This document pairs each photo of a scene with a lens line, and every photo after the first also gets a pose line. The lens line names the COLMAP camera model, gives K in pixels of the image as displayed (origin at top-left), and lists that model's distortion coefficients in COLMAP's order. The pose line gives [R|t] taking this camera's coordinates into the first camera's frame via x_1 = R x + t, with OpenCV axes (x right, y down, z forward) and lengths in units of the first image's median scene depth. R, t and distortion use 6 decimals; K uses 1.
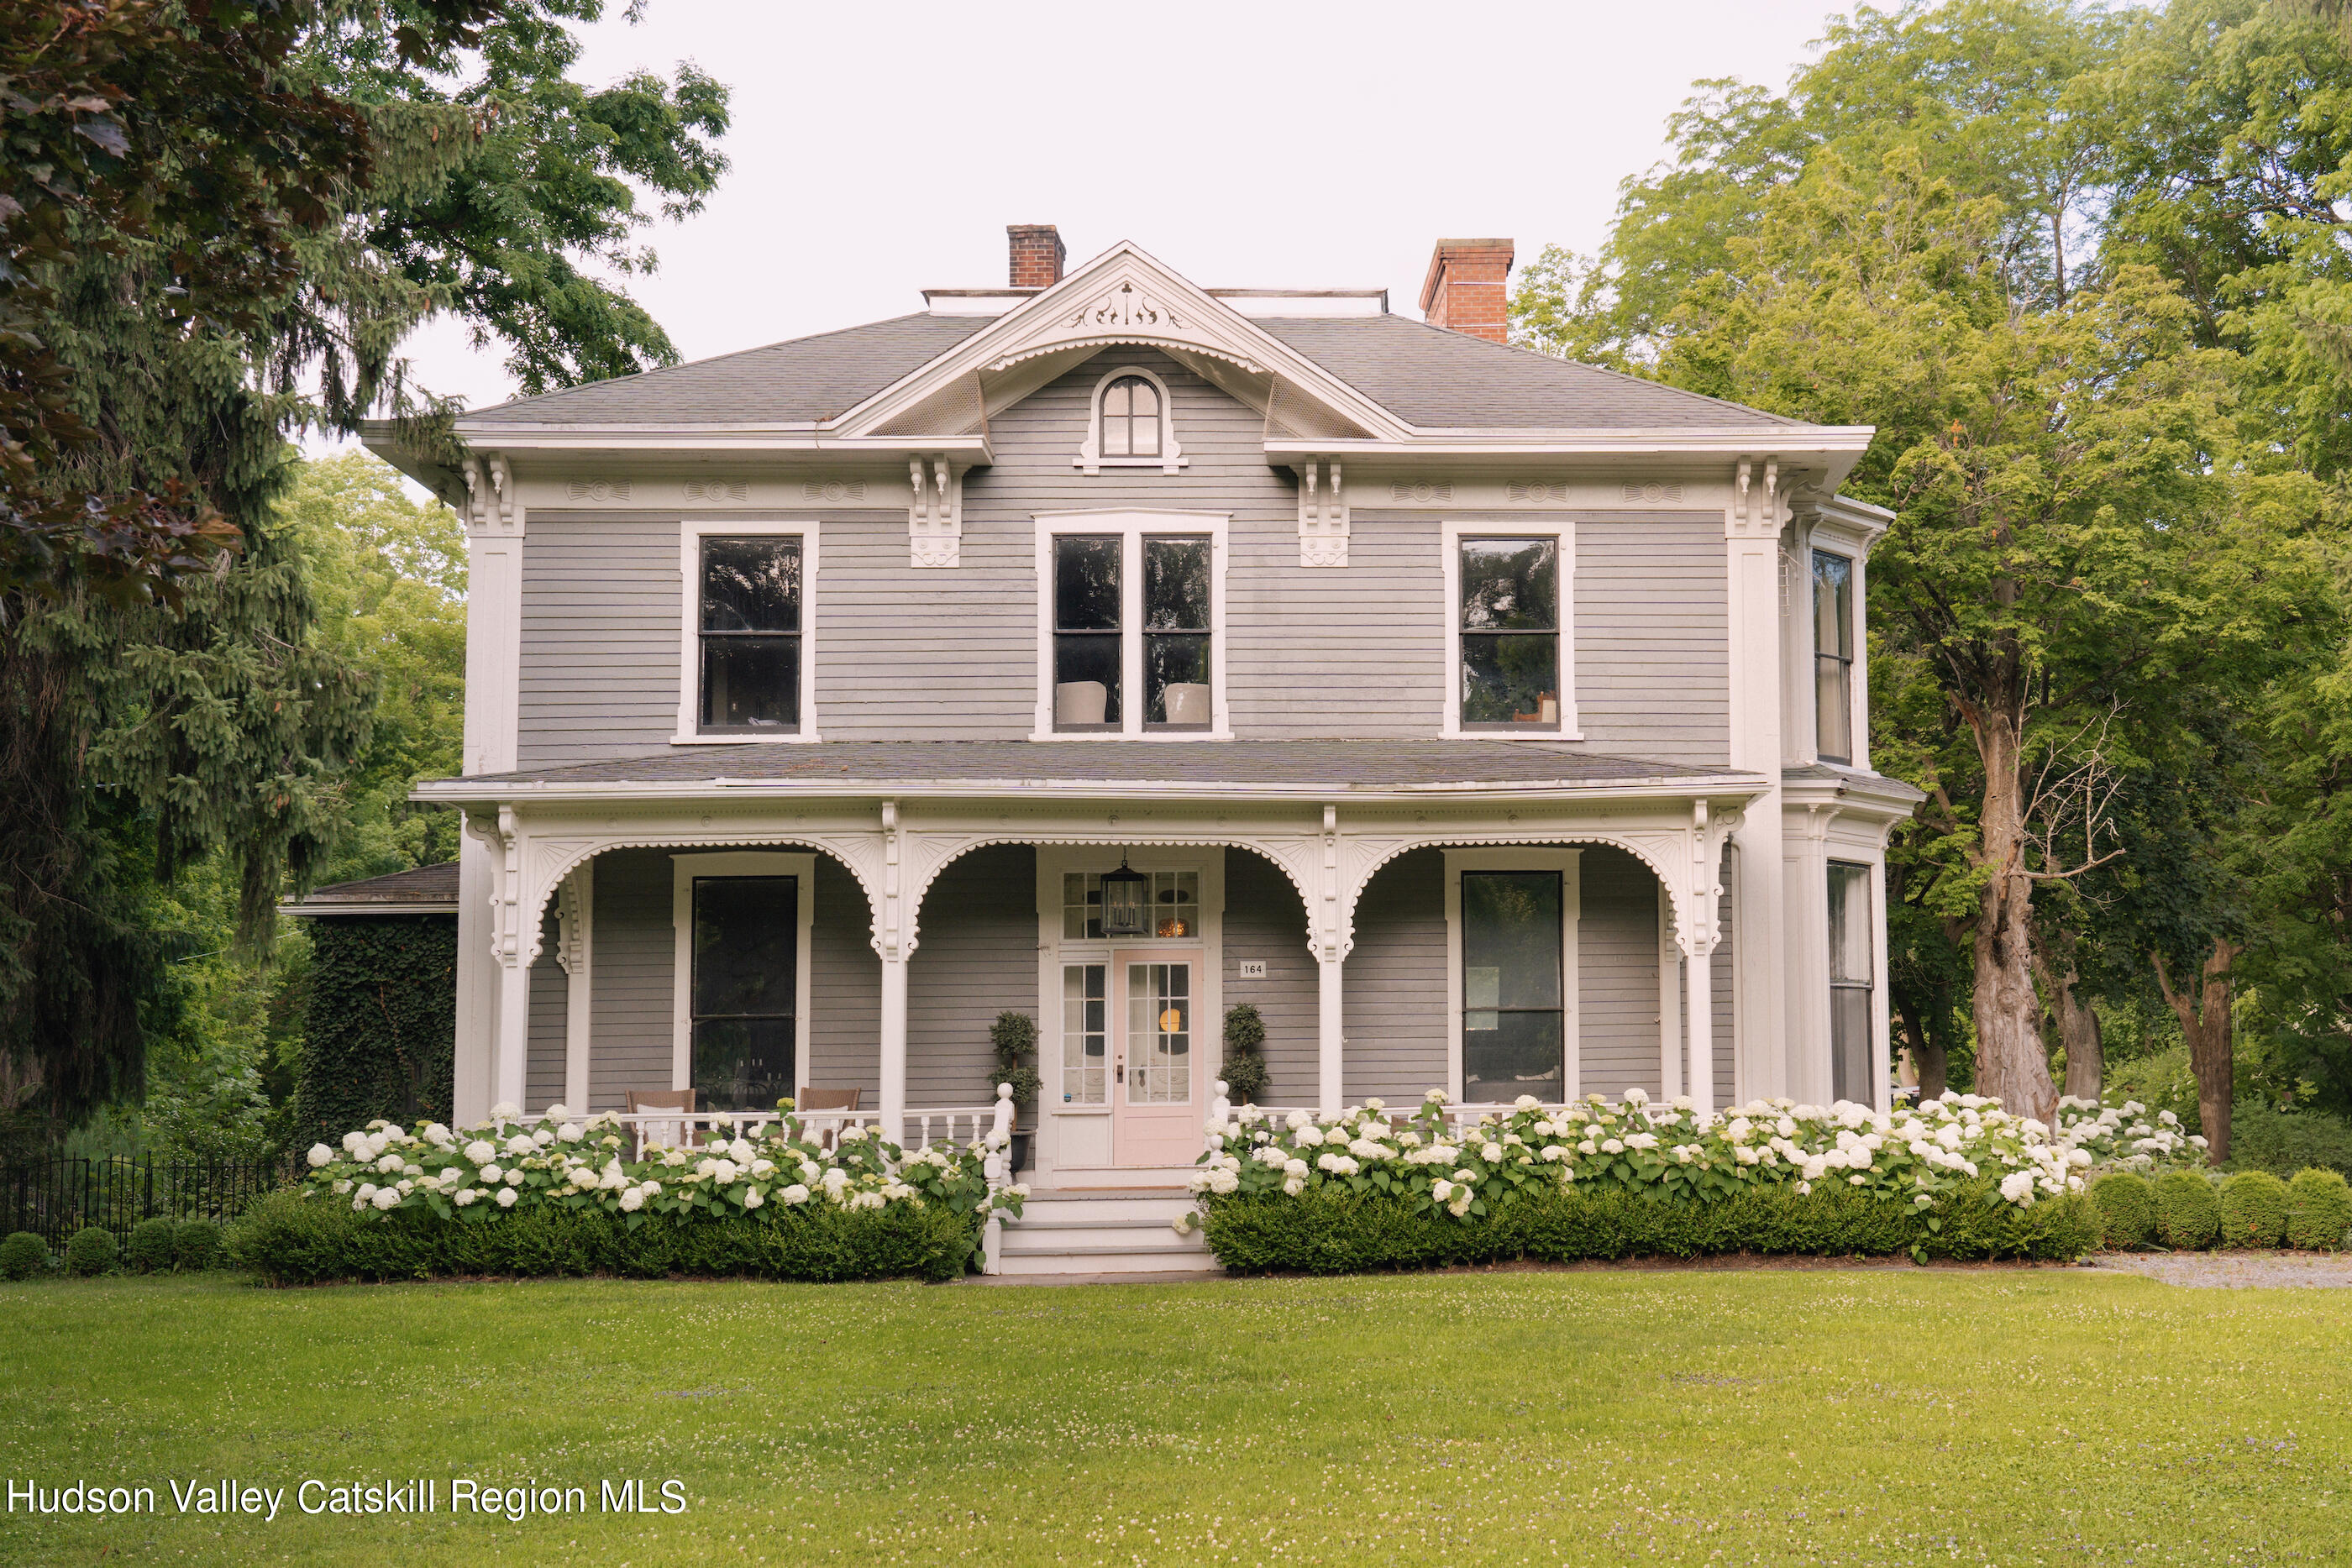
lens RADIAL K [[2957.6, 0, 1176.5], [0, 2957.6, 839.3], [0, 0, 1]] dist [0.160837, 0.006814]
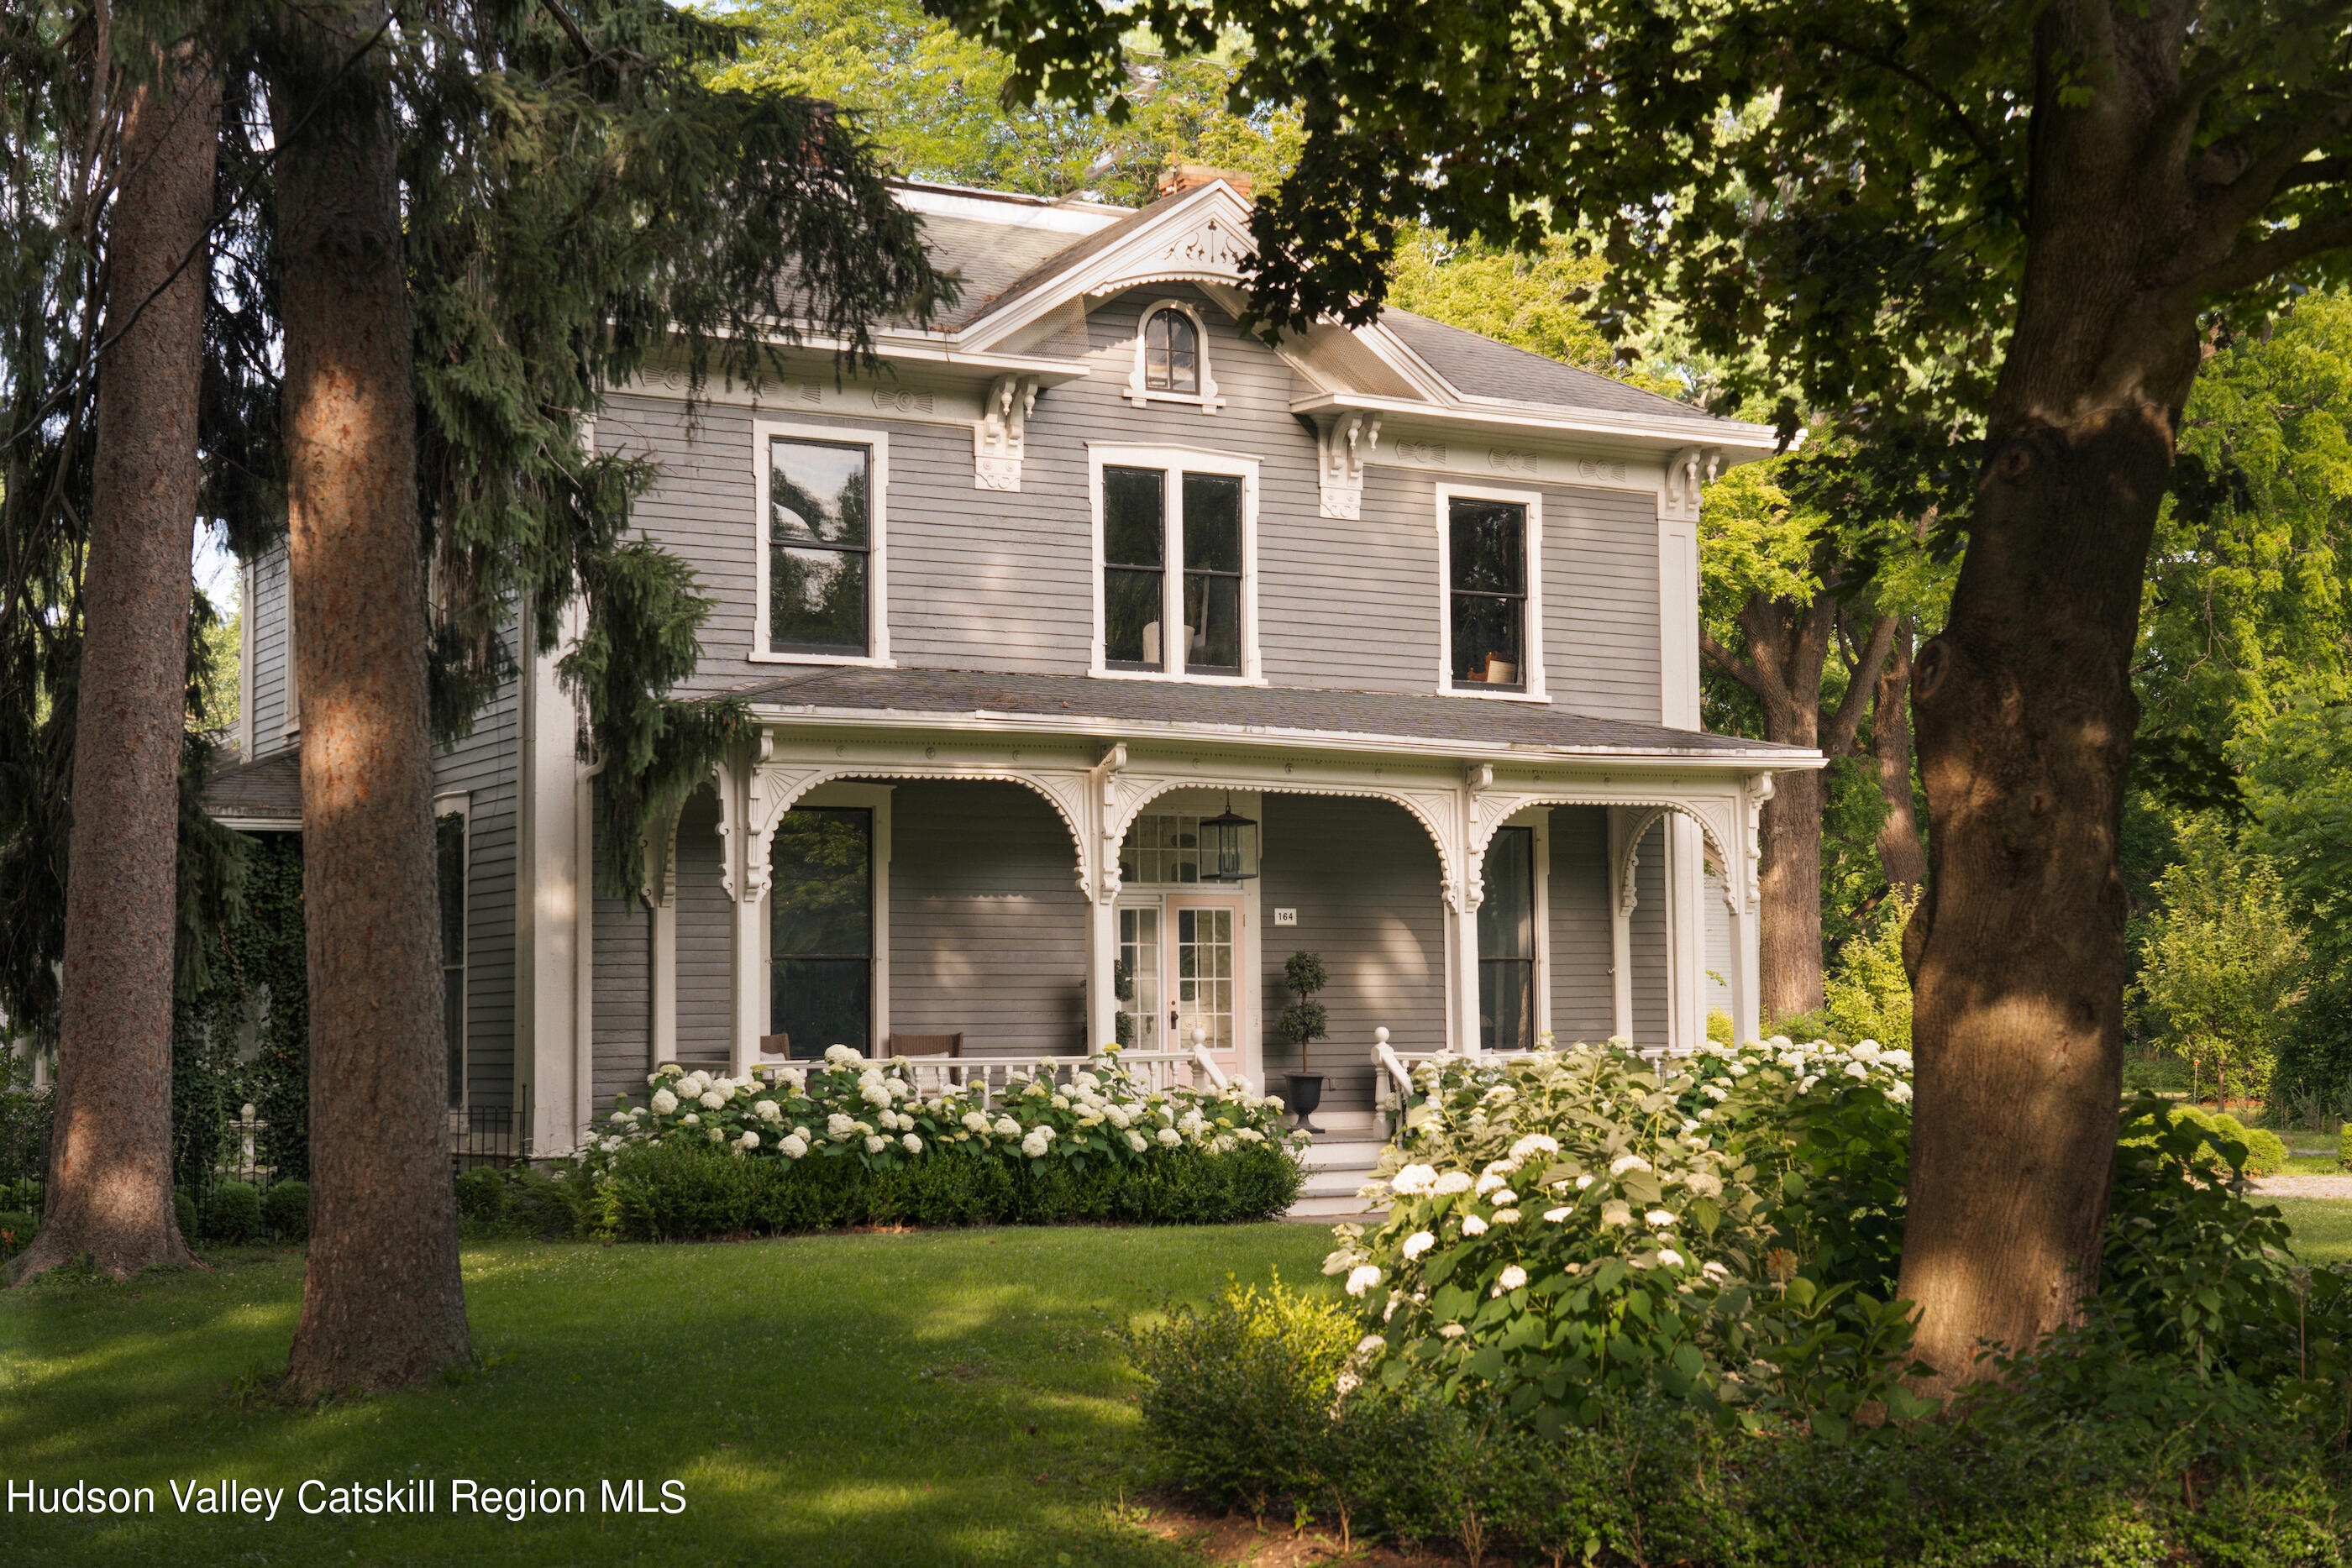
lens RADIAL K [[3485.0, 0, 1175.7], [0, 3485.0, 828.5], [0, 0, 1]] dist [-0.011604, 1.816508]
pose [[0.876774, 0.029984, 0.479967, -0.573392], [-0.039991, 0.999143, 0.010637, 0.002921], [-0.479237, -0.028520, 0.877222, -0.016473]]
